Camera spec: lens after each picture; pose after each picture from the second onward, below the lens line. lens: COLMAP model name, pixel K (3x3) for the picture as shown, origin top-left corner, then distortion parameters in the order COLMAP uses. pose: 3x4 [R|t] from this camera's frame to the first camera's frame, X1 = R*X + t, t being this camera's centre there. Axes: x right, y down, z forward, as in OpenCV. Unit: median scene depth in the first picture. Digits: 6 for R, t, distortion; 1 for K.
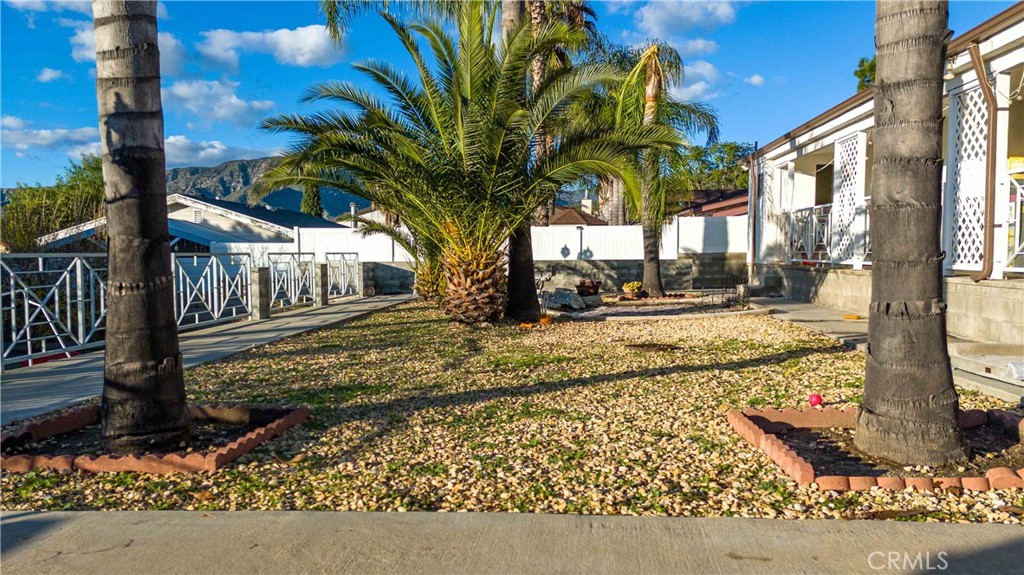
lens RADIAL K [[783.7, 0, 510.9], [0, 783.7, 291.4], [0, 0, 1]] dist [0.077188, -0.072158]
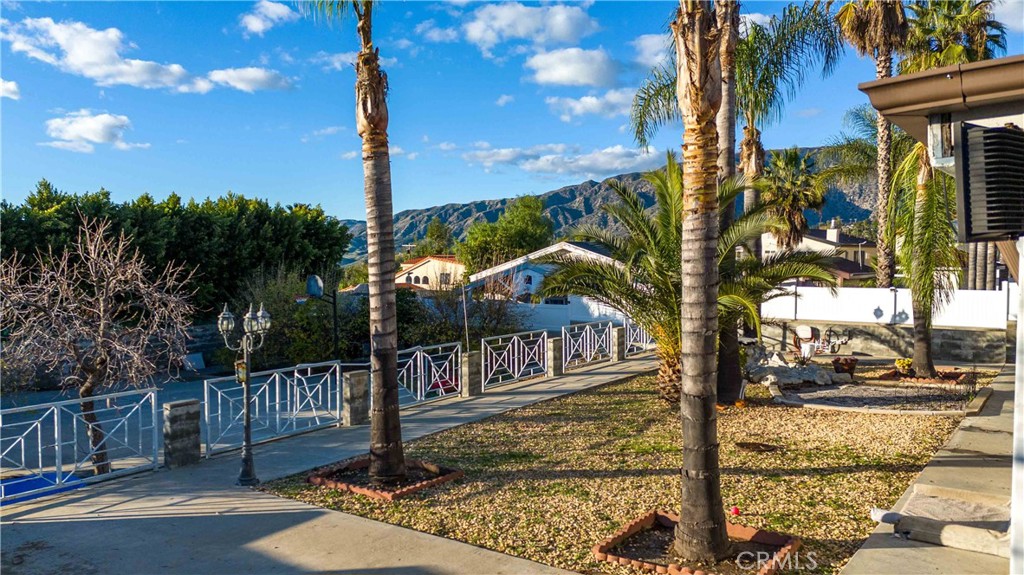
lens RADIAL K [[783.7, 0, 511.9], [0, 783.7, 282.4], [0, 0, 1]] dist [0.077188, -0.072158]
pose [[0.866435, 0.024320, -0.498697, 0.363538], [-0.033545, 0.999392, -0.009544, -0.136949], [0.498161, 0.024998, 0.866724, -0.287863]]
